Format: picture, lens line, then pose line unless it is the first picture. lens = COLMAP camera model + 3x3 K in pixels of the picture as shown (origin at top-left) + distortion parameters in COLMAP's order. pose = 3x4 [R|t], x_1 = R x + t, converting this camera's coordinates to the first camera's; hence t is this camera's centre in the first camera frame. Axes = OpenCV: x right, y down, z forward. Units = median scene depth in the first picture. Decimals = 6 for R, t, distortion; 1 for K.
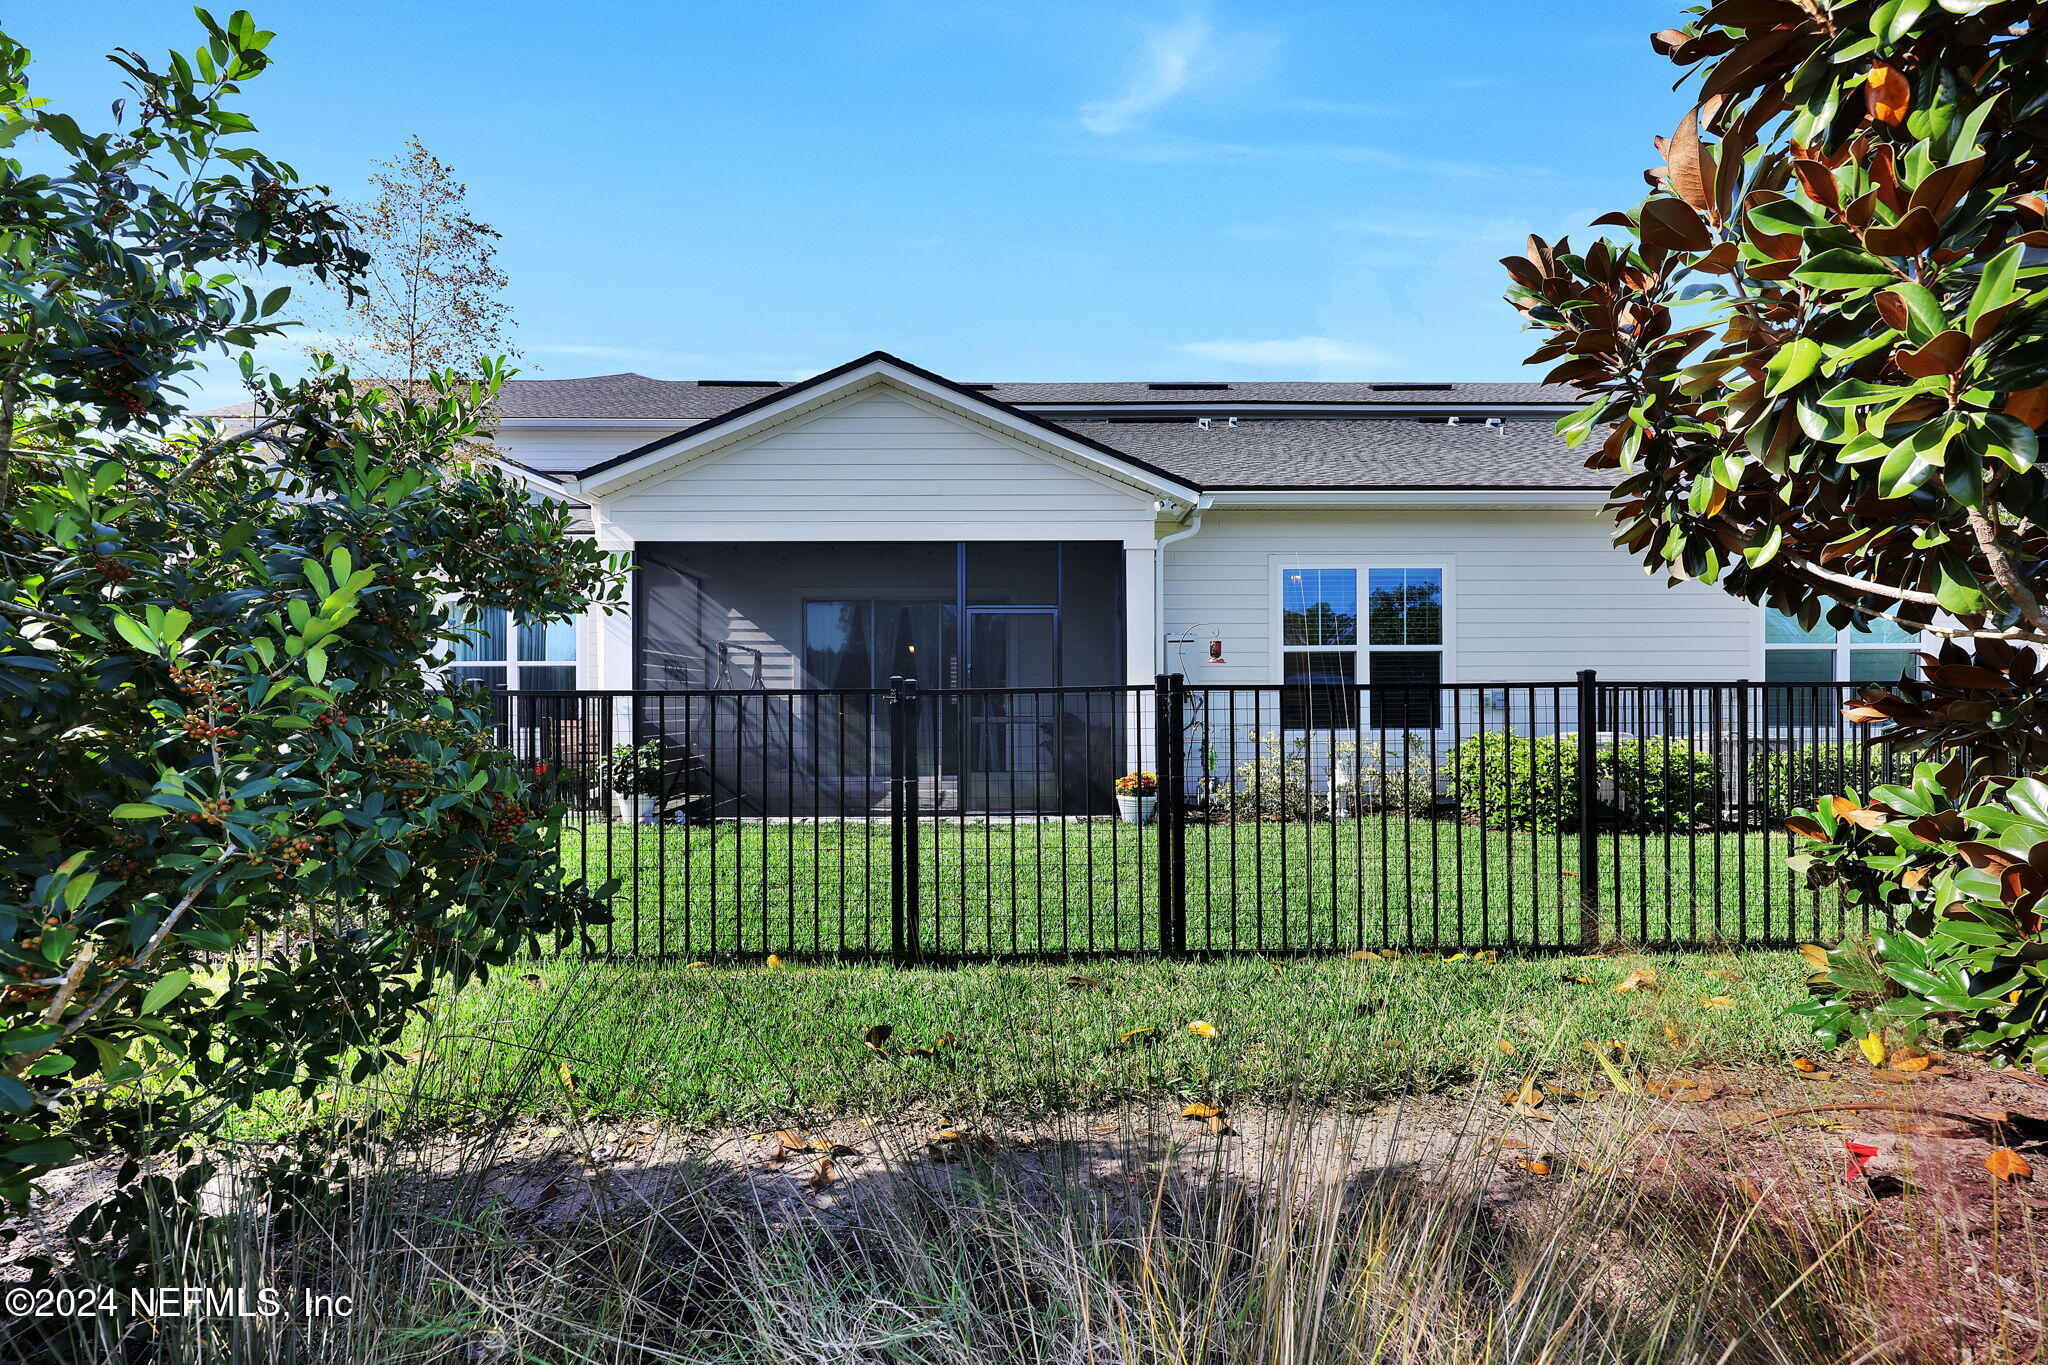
lens RADIAL K [[906.3, 0, 1024.0], [0, 906.3, 682.5], [0, 0, 1]] dist [0.000329, 0.000010]
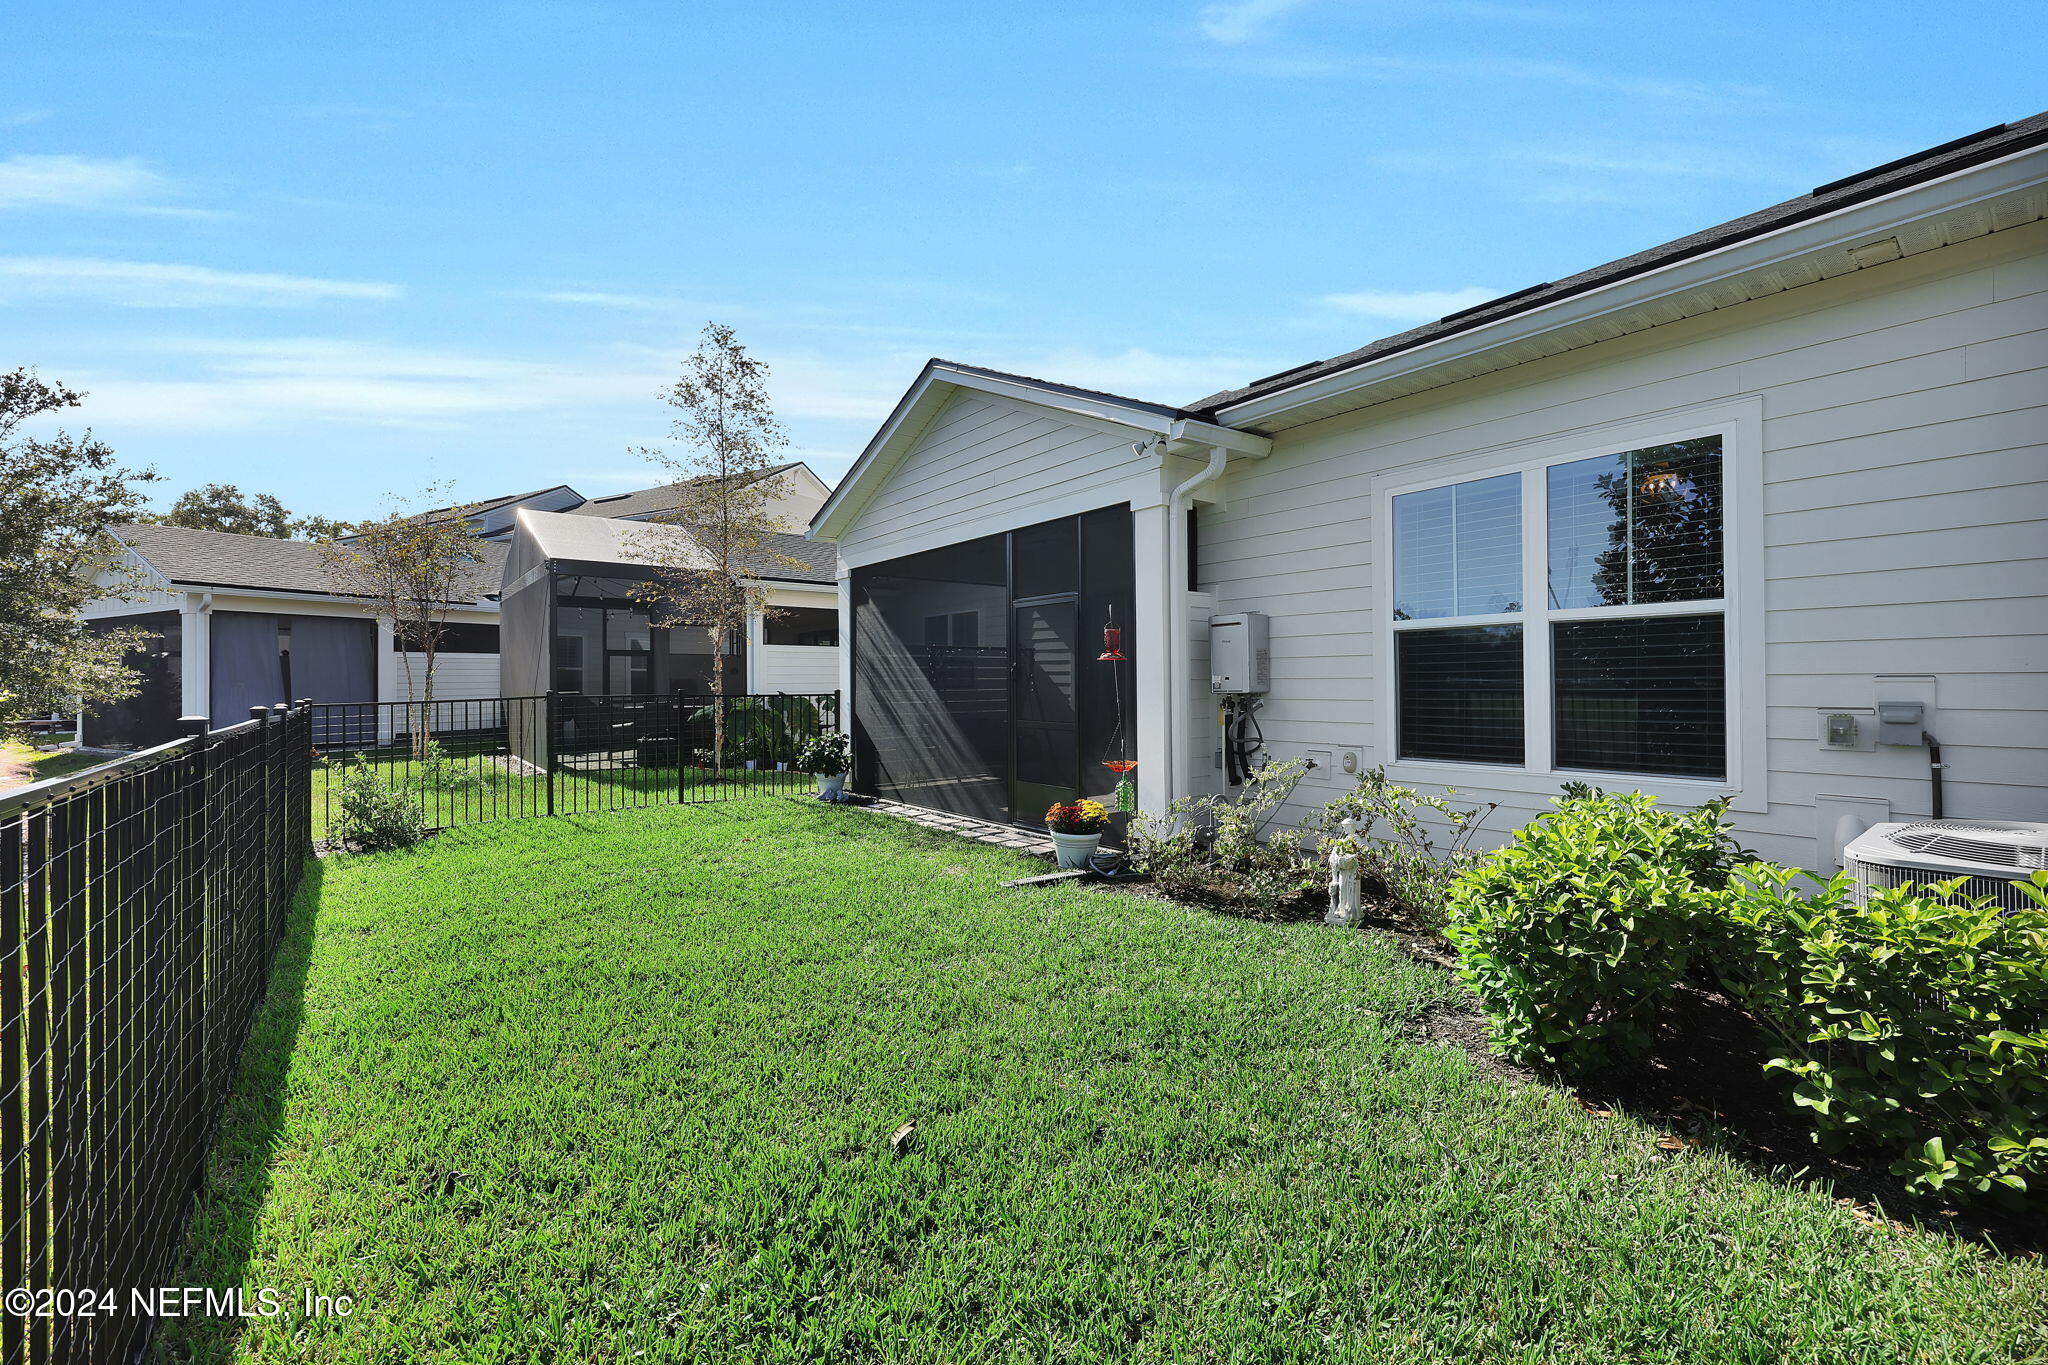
lens RADIAL K [[906.3, 0, 1024.0], [0, 906.3, 682.5], [0, 0, 1]] dist [0.000329, 0.000010]
pose [[0.552012, 0.002871, -0.833831, 0.709607], [0.011919, 0.999865, 0.011333, -0.009258], [0.833751, -0.016194, 0.551903, 0.489021]]
